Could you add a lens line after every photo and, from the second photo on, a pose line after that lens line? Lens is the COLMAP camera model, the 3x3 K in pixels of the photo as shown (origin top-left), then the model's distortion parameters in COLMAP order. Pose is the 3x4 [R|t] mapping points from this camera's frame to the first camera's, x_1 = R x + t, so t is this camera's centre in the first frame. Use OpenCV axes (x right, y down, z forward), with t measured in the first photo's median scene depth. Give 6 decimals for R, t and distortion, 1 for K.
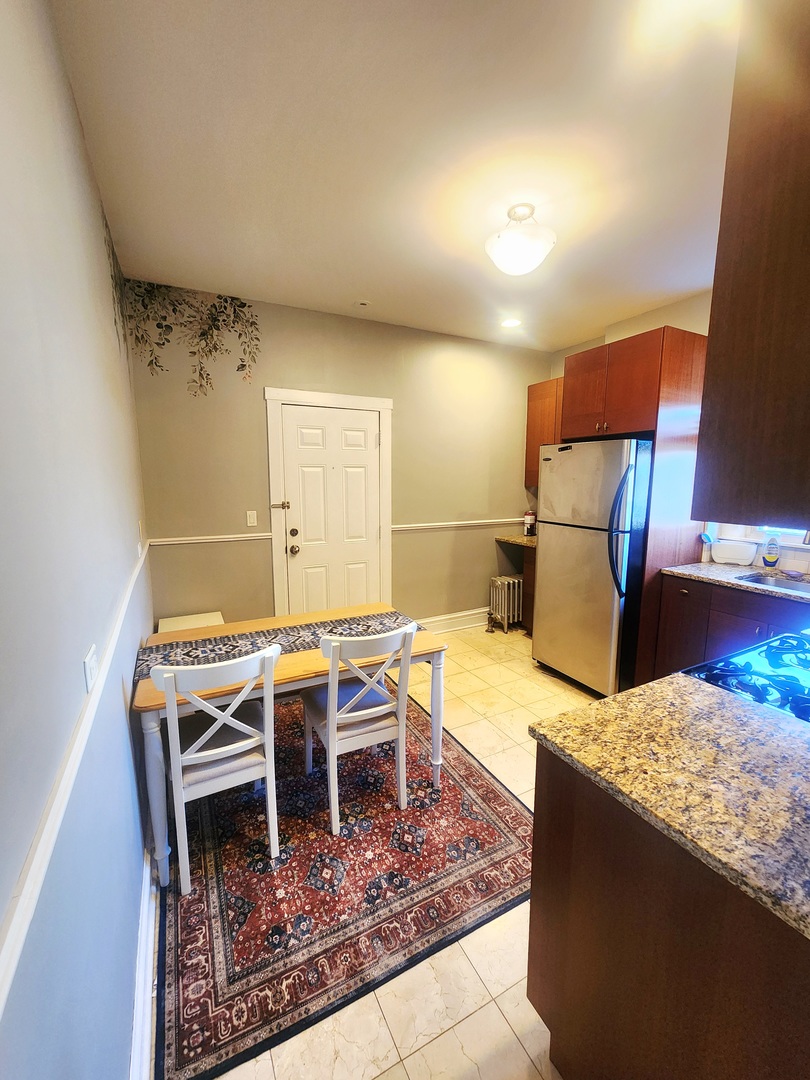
lens RADIAL K [[441.3, 0, 404.7], [0, 441.3, 542.2], [0, 0, 1]] dist [0.002063, -0.000455]
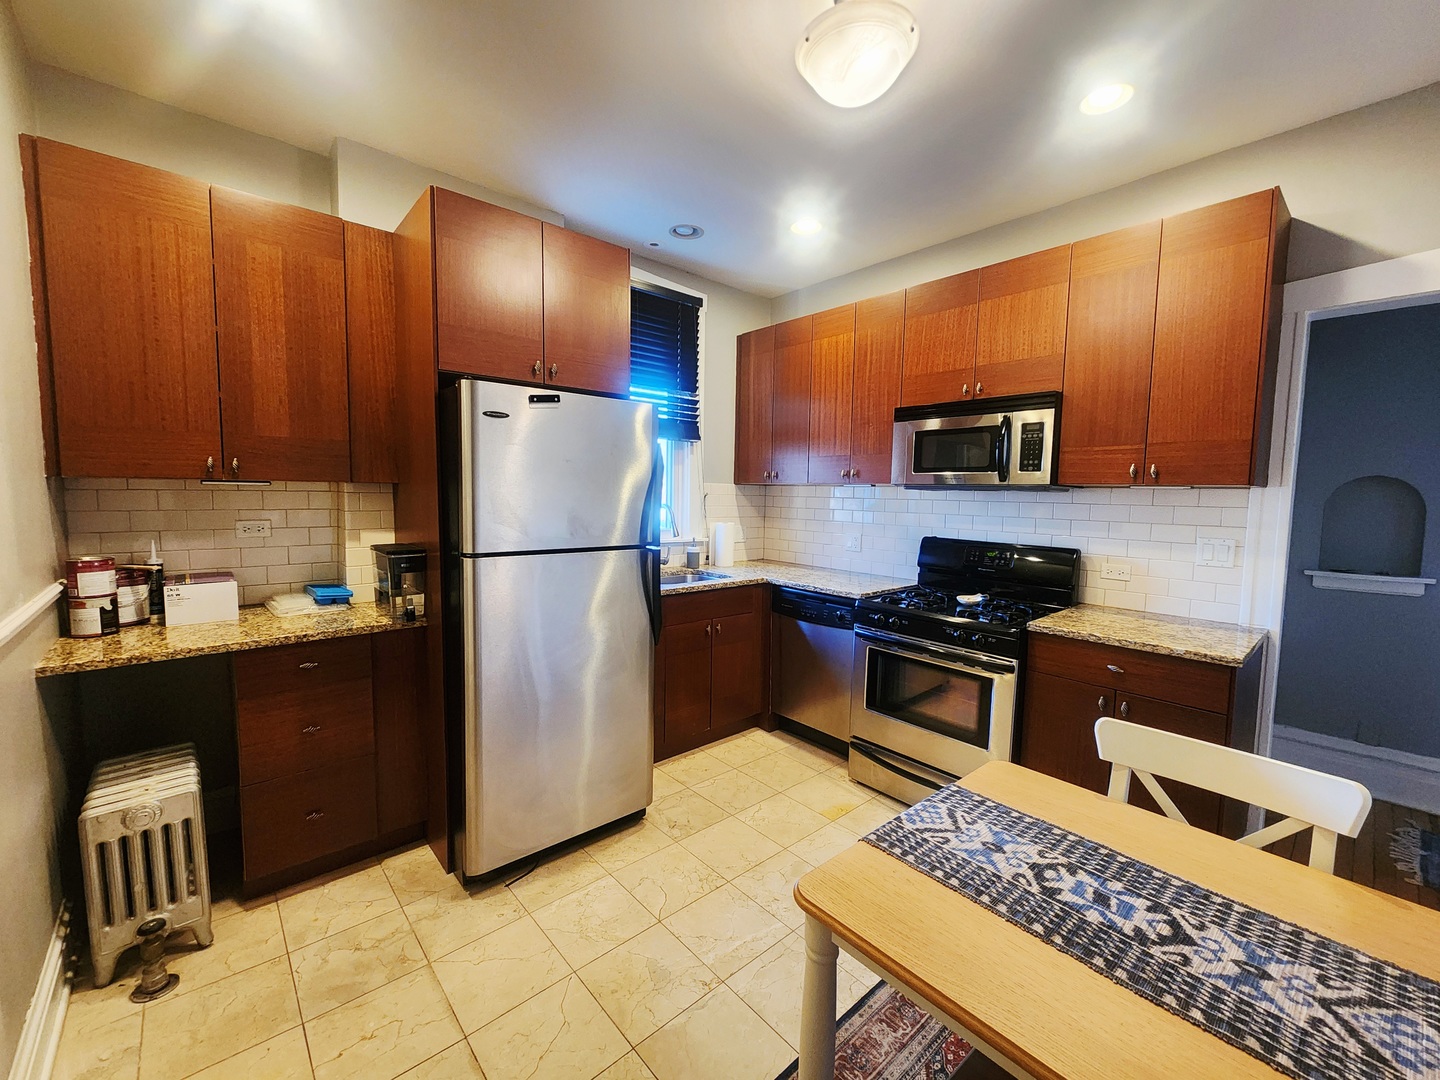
lens RADIAL K [[588.4, 0, 718.3], [0, 588.4, 537.9], [0, 0, 1]] dist [0.002063, -0.000455]
pose [[-0.255665, -0.080548, 0.963404, -0.432908], [0.125532, 0.985321, 0.115693, -0.143811], [-0.958581, 0.150517, -0.241801, 1.298714]]
